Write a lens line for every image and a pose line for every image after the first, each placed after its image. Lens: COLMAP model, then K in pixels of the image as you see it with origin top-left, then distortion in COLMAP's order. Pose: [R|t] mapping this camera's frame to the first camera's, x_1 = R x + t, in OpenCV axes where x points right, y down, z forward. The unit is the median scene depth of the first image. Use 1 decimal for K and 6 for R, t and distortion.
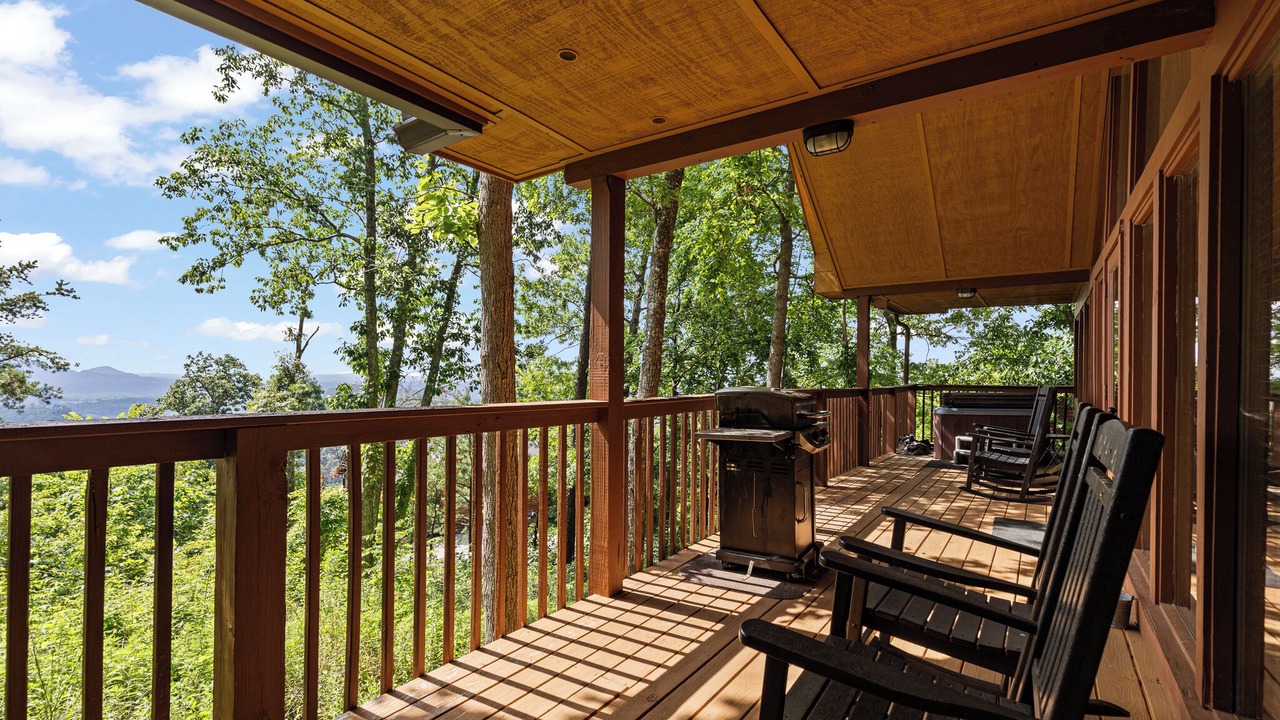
lens RADIAL K [[587.5, 0, 644.5], [0, 587.5, 373.6], [0, 0, 1]] dist [-0.002572, -0.001048]
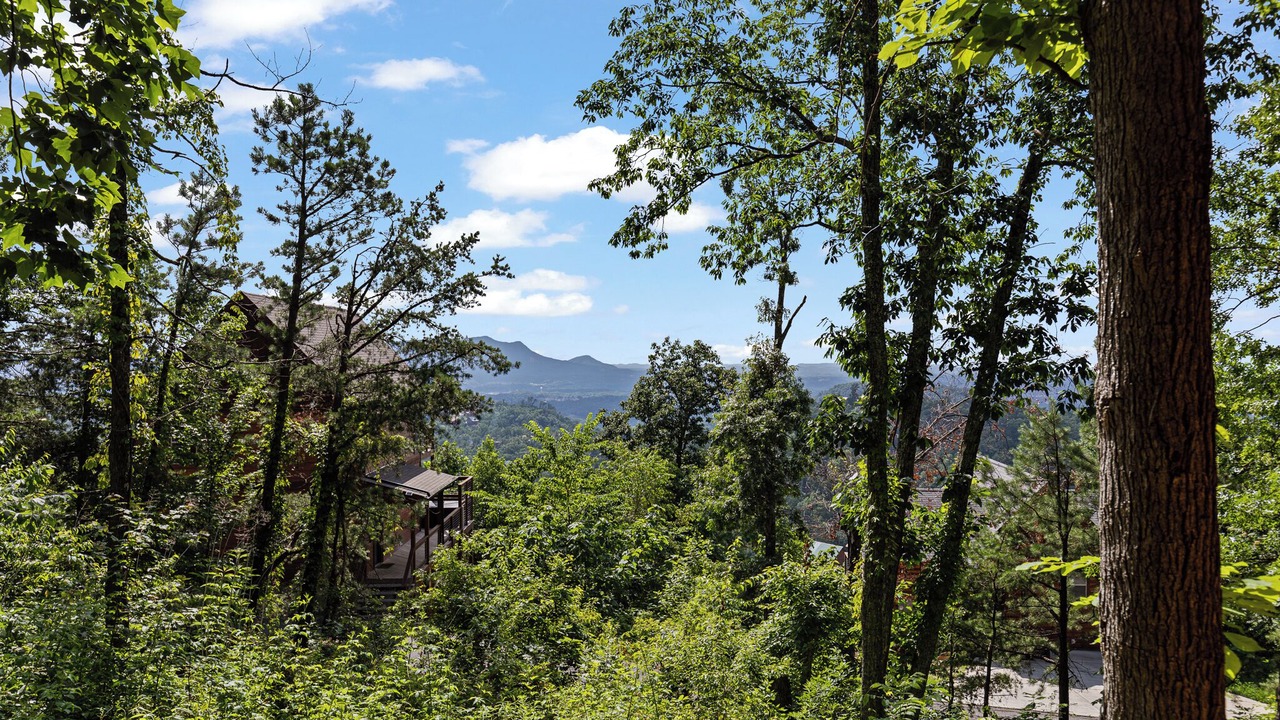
lens RADIAL K [[1005.0, 0, 641.9], [0, 1005.0, 371.9], [0, 0, 1]] dist [0.010076, 0.001404]
pose [[0.777557, -0.004341, -0.628798, -0.031711], [0.010121, 0.999933, 0.005611, -0.013292], [0.628731, -0.010727, 0.777549, 0.103588]]
